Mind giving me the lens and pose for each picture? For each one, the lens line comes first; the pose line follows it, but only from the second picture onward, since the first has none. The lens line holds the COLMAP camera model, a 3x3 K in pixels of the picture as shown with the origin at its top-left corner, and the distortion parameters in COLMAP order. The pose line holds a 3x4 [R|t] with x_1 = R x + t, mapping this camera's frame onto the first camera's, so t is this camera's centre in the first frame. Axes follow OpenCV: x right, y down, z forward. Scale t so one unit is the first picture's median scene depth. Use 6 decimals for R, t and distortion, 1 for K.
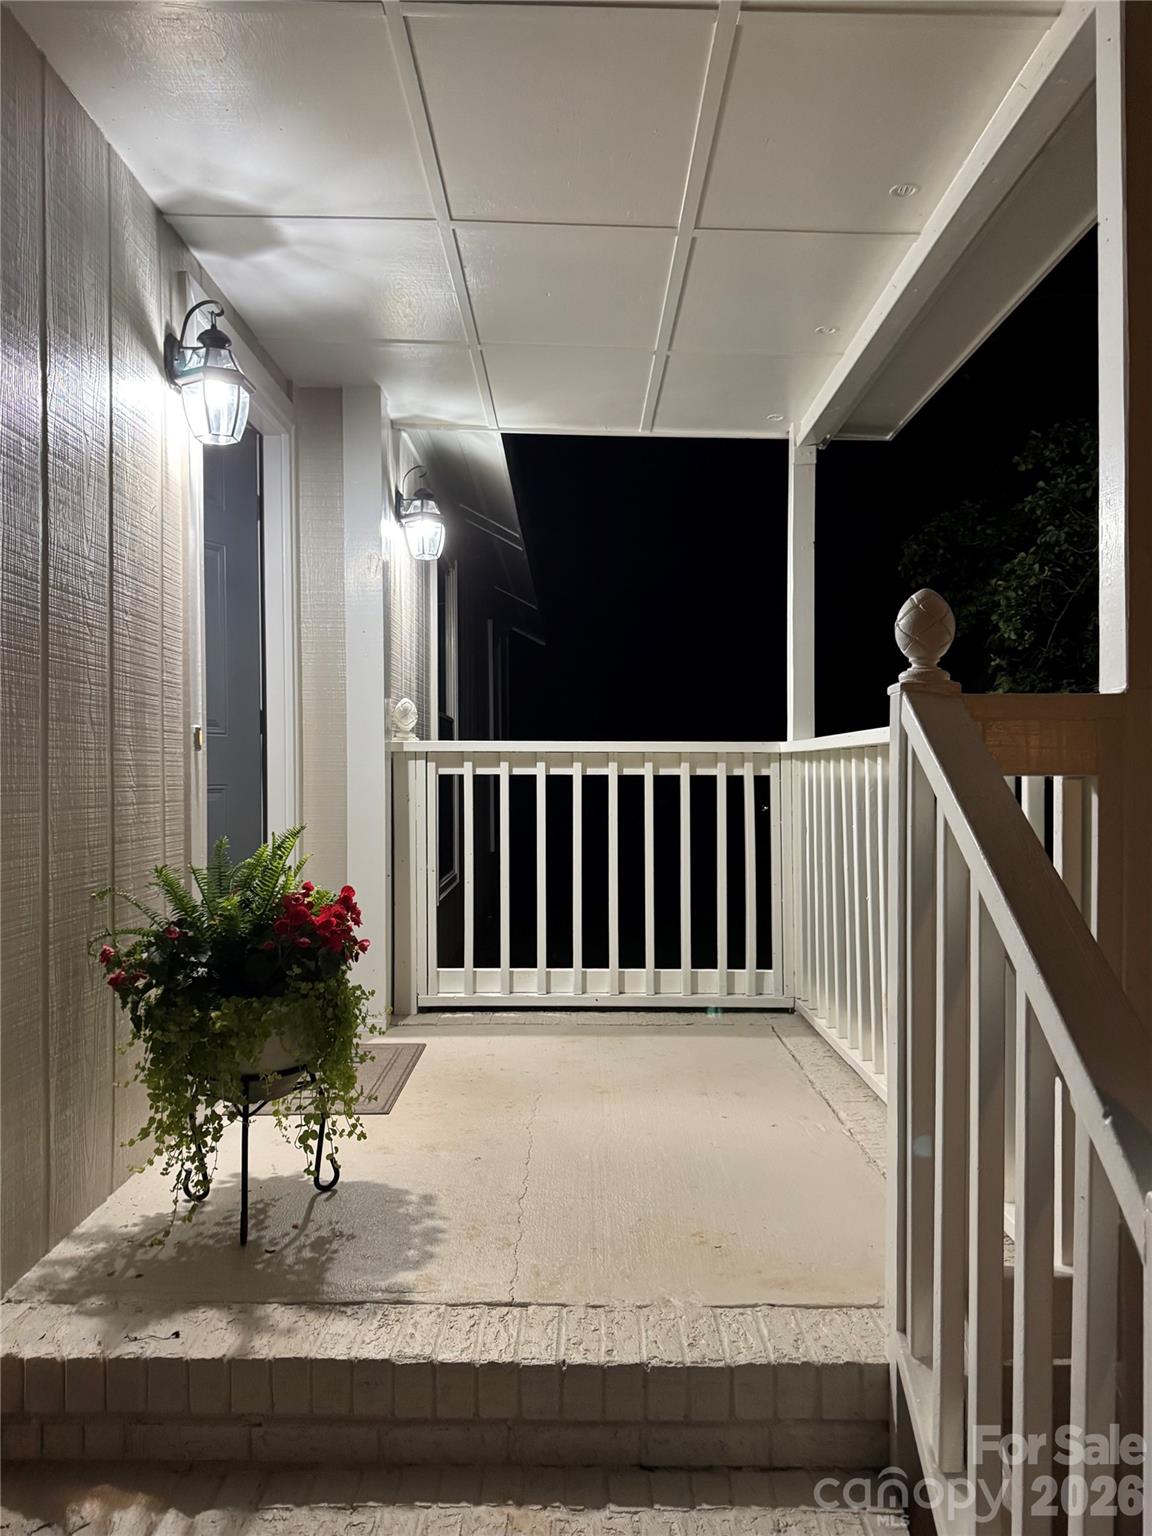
lens RADIAL K [[1082.5, 0, 577.6], [0, 1082.5, 772.1], [0, 0, 1]] dist [0.007176, -0.003695]
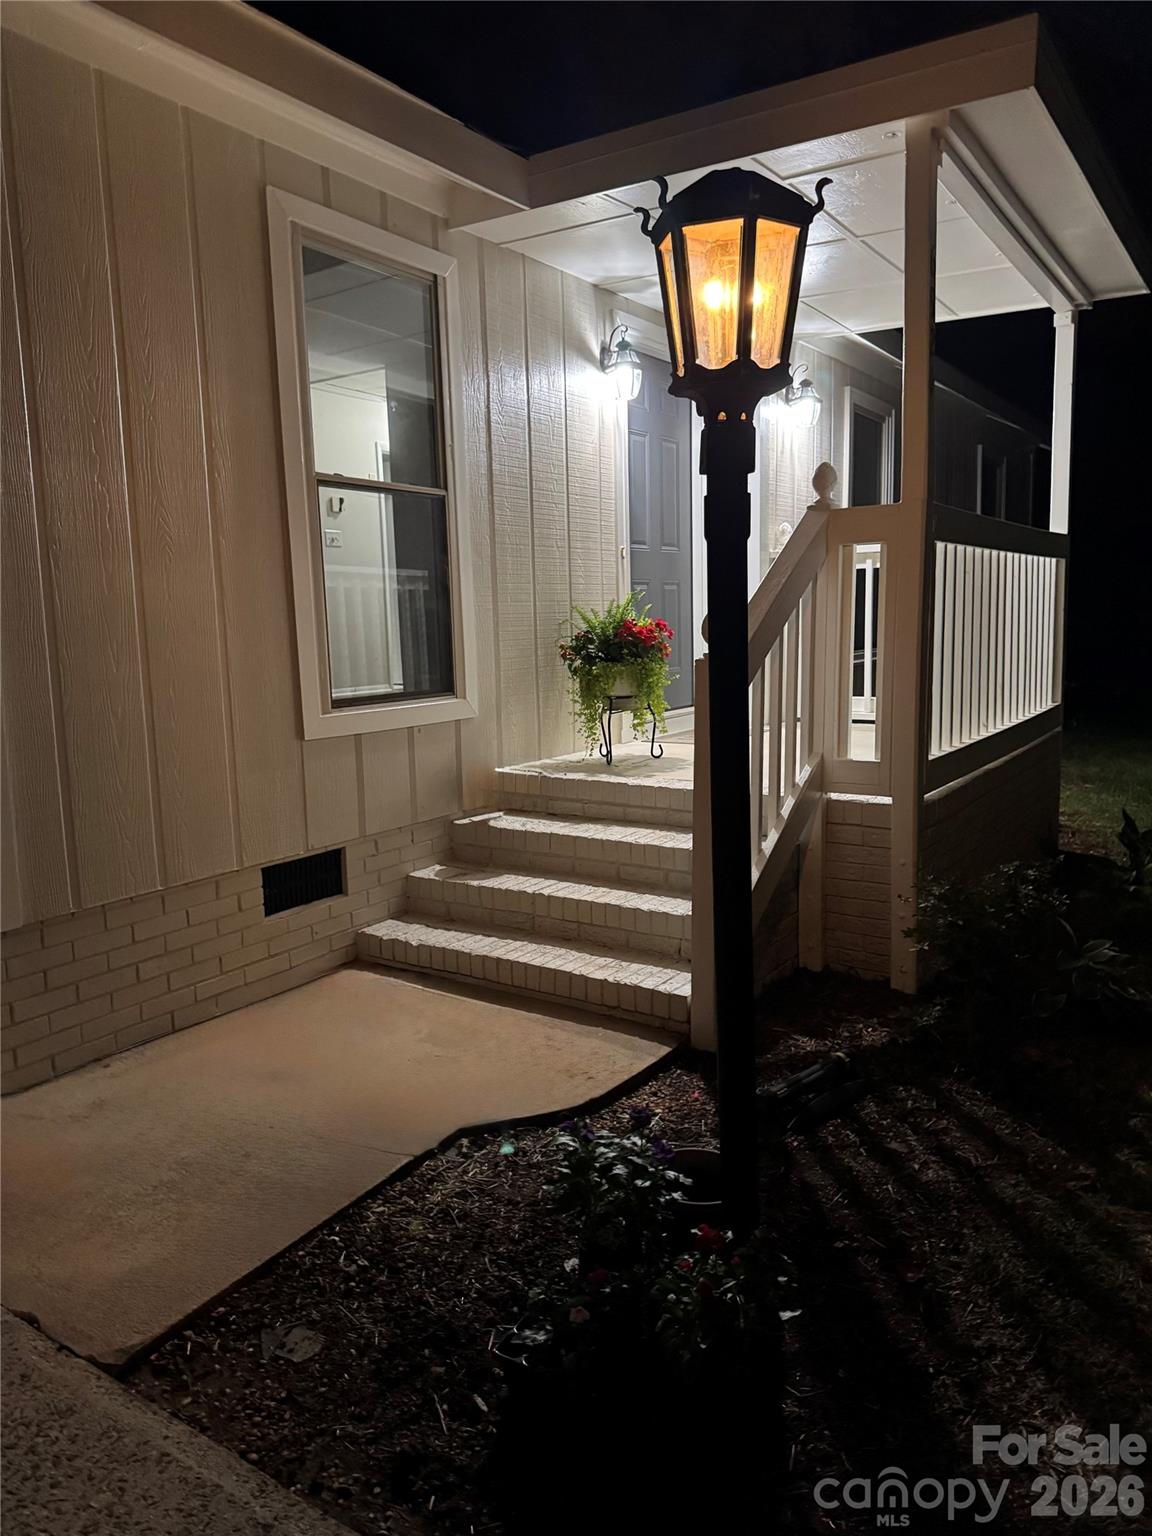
lens RADIAL K [[1082.5, 0, 577.3], [0, 1082.5, 766.3], [0, 0, 1]] dist [0.007176, -0.003695]
pose [[0.826058, 0.056161, -0.560779, 0.955106], [0.028536, 0.989578, 0.141140, 0.097832], [0.562862, -0.132592, 0.815847, -0.966238]]
